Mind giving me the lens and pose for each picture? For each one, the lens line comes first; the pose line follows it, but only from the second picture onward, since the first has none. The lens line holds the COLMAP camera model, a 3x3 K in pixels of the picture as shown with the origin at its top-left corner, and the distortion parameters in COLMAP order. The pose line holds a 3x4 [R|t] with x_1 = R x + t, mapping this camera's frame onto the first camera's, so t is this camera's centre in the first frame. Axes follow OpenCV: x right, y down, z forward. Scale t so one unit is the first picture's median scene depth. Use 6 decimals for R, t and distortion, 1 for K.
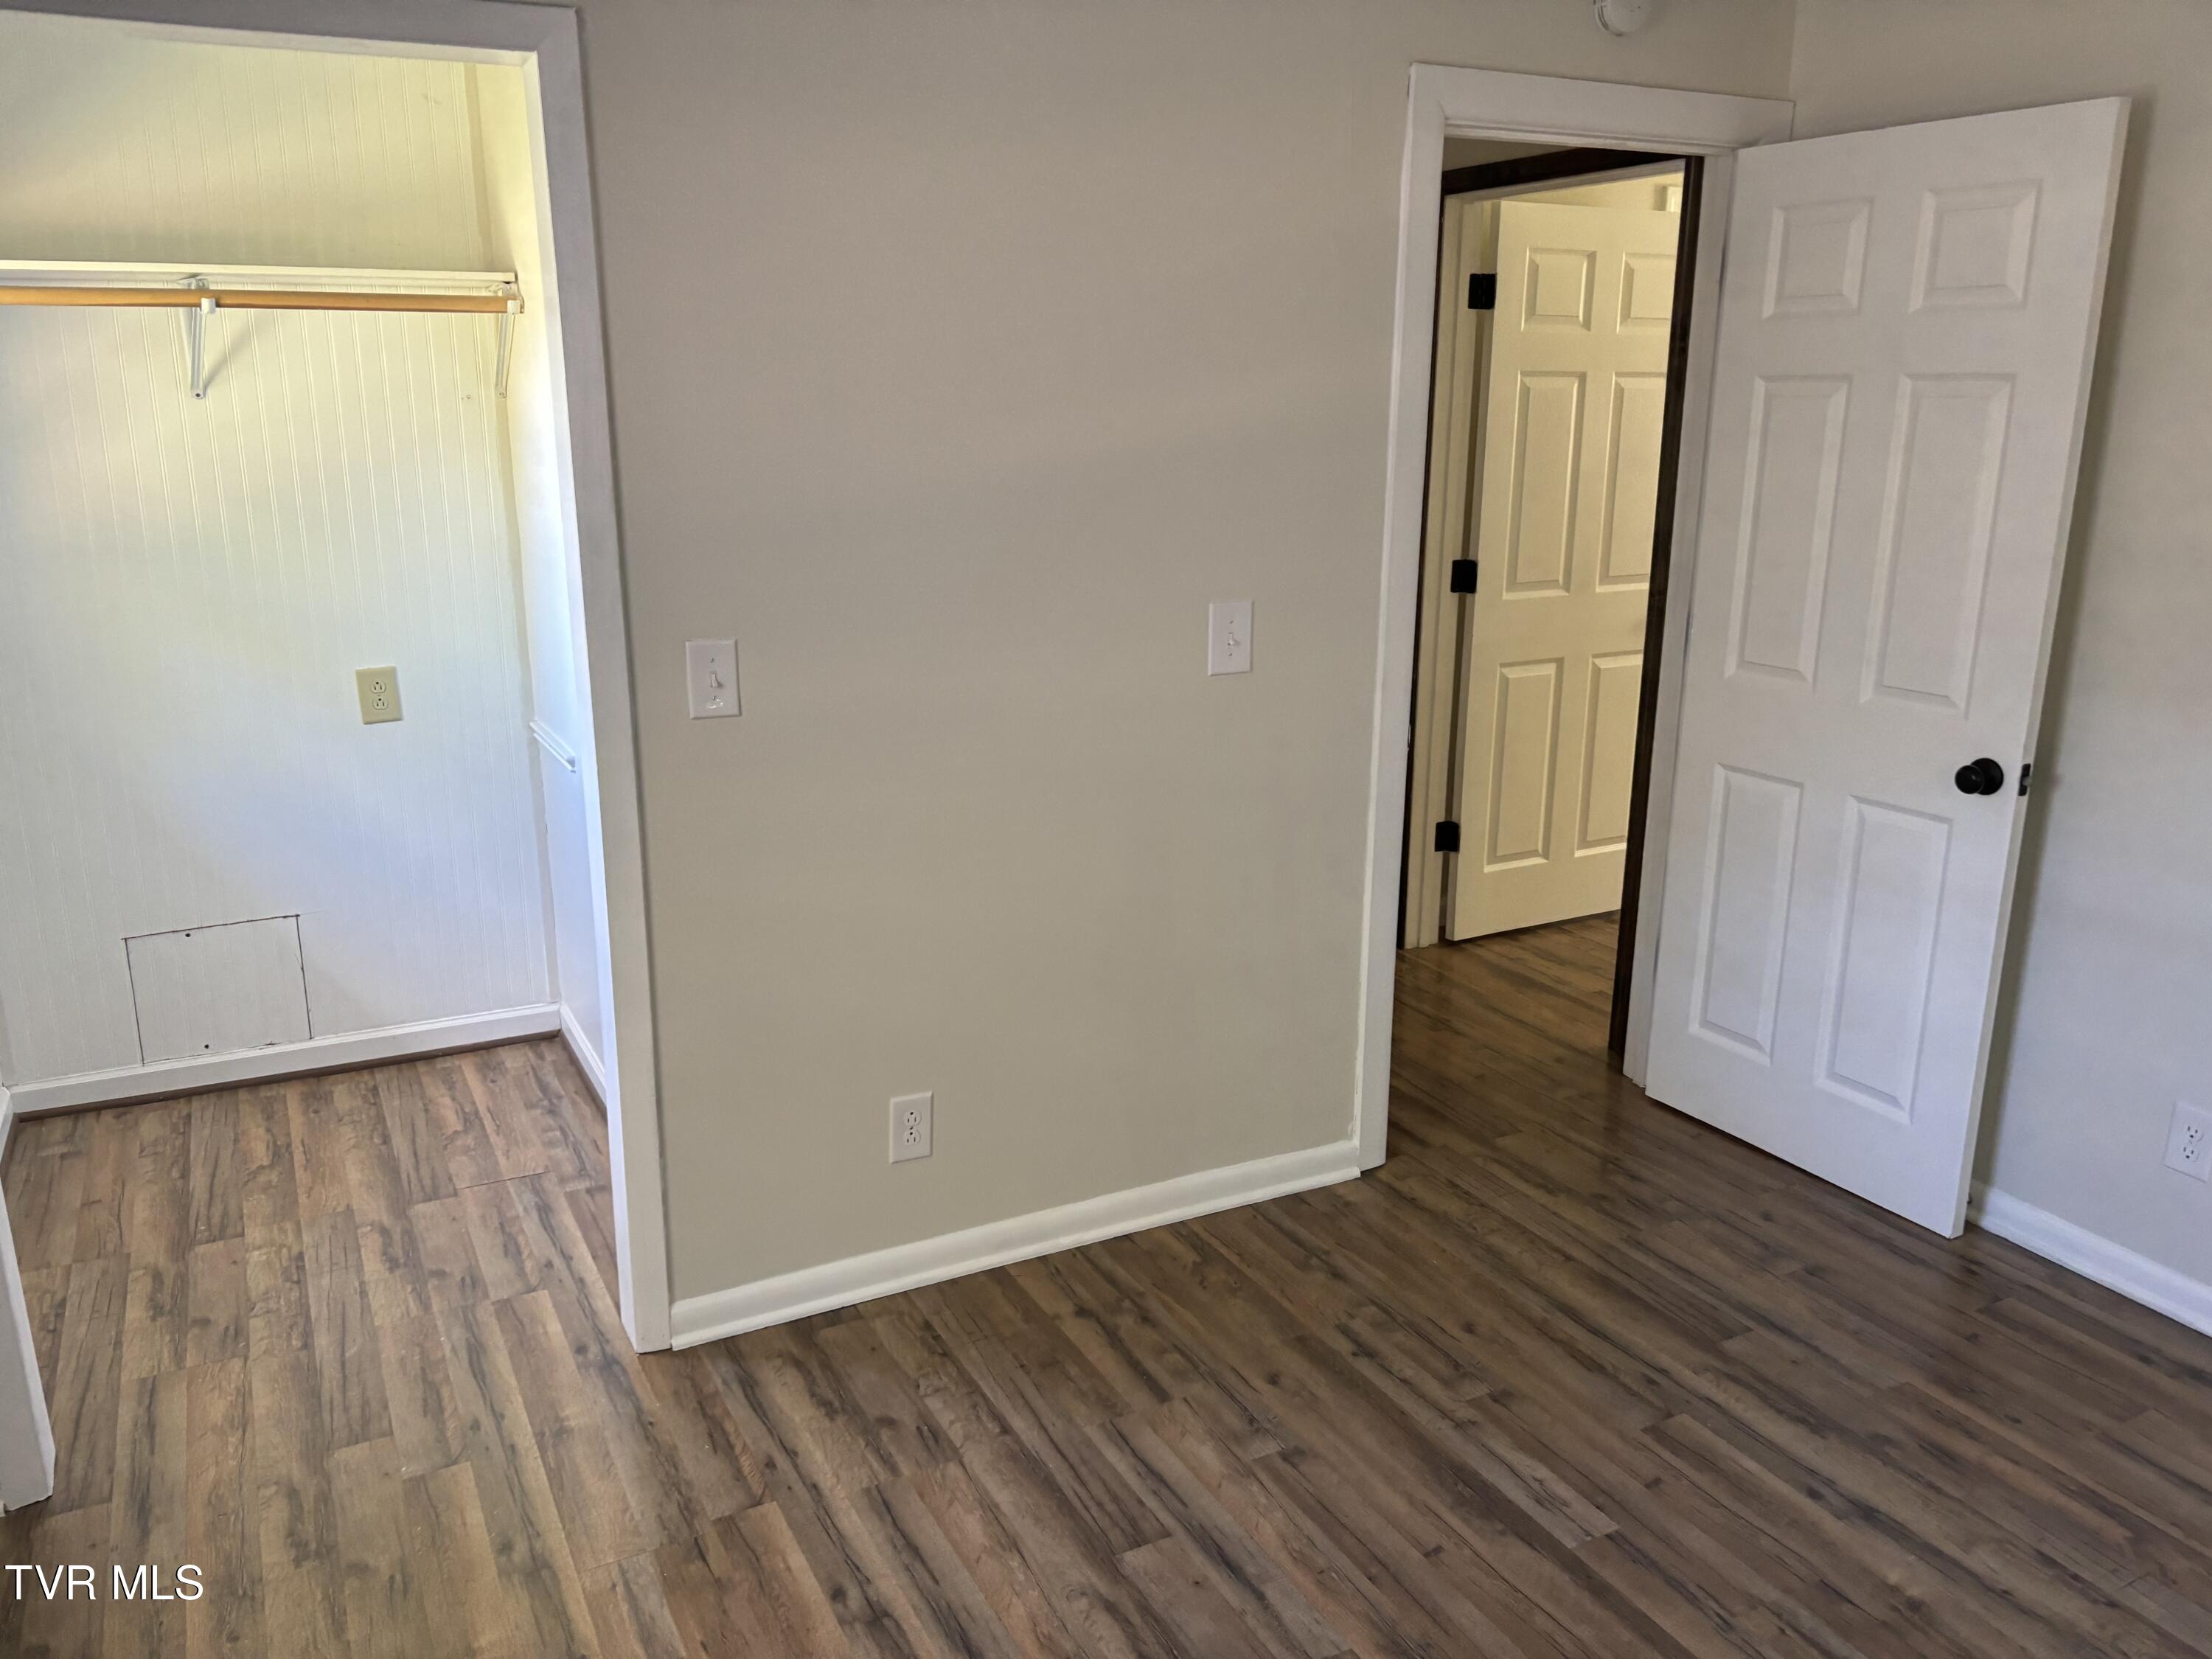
lens RADIAL K [[1680.7, 0, 1087.4], [0, 1680.7, 833.8], [0, 0, 1]] dist [0.057600, -0.056597]
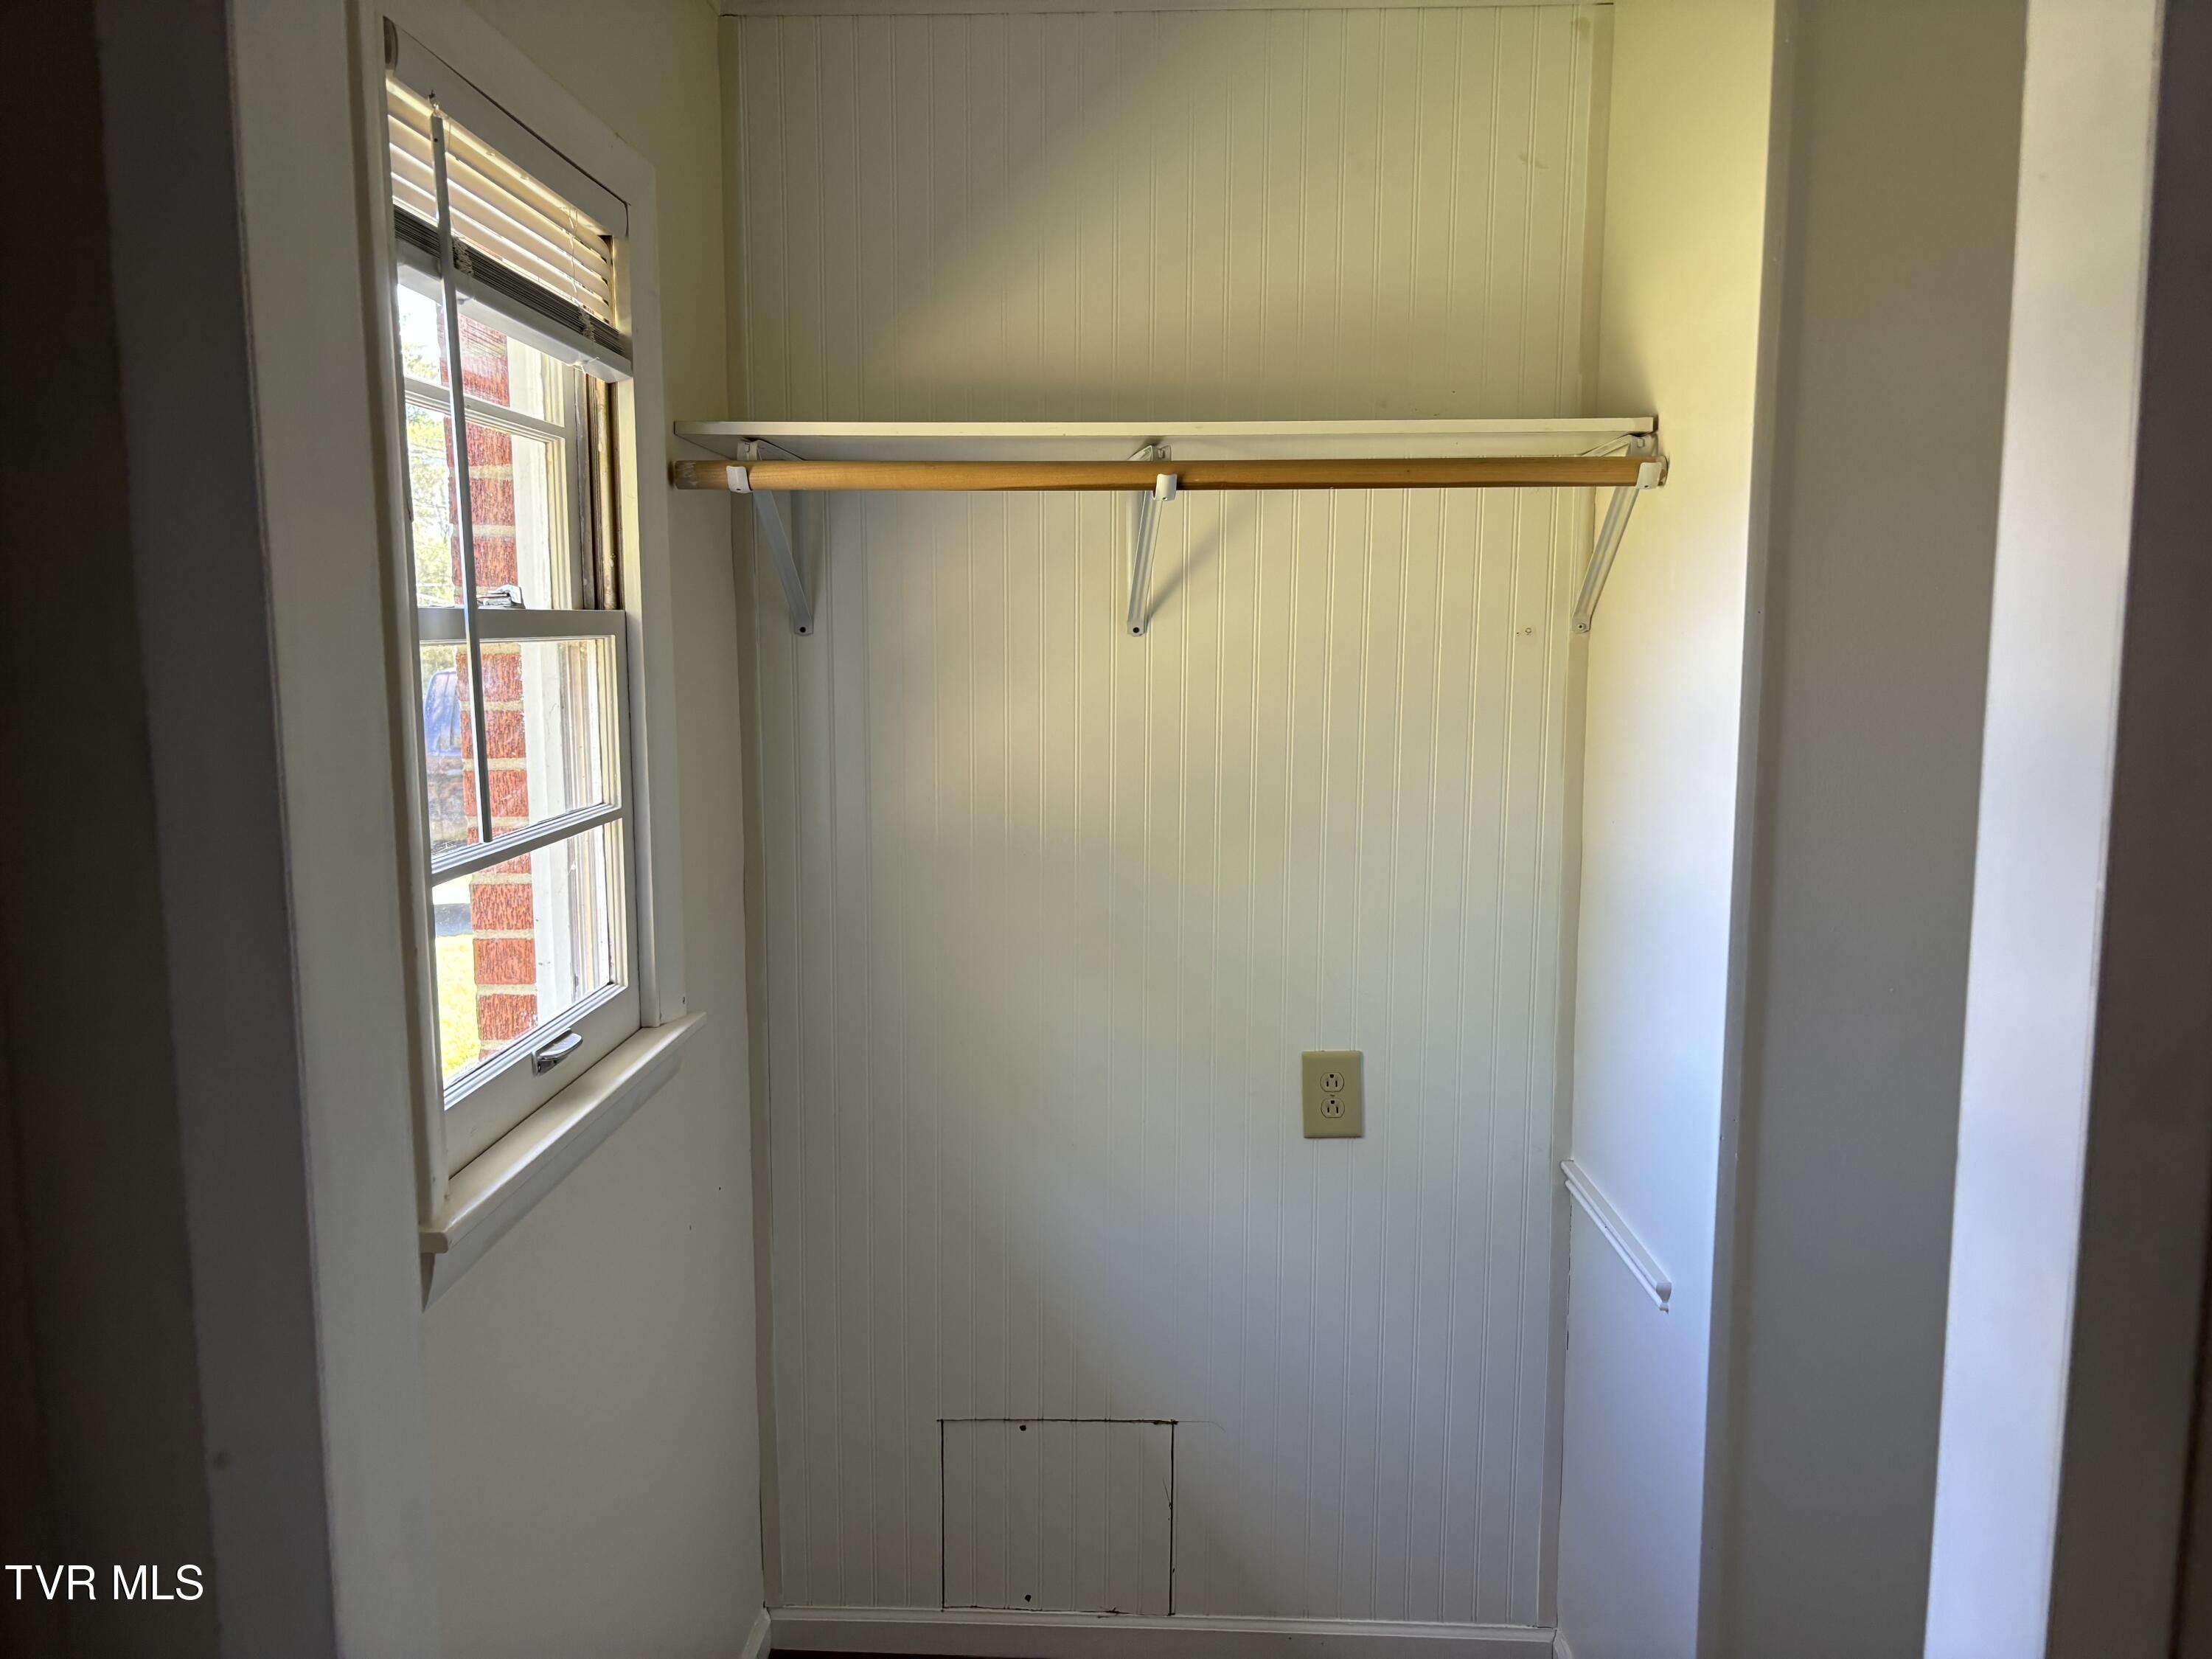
lens RADIAL K [[1680.7, 0, 1103.5], [0, 1680.7, 827.6], [0, 0, 1]] dist [0.057600, -0.056597]
pose [[0.879145, 0.059029, -0.472884, -0.222771], [-0.123585, 0.986591, -0.106604, -0.111732], [0.460250, 0.152162, 0.874652, 0.440071]]
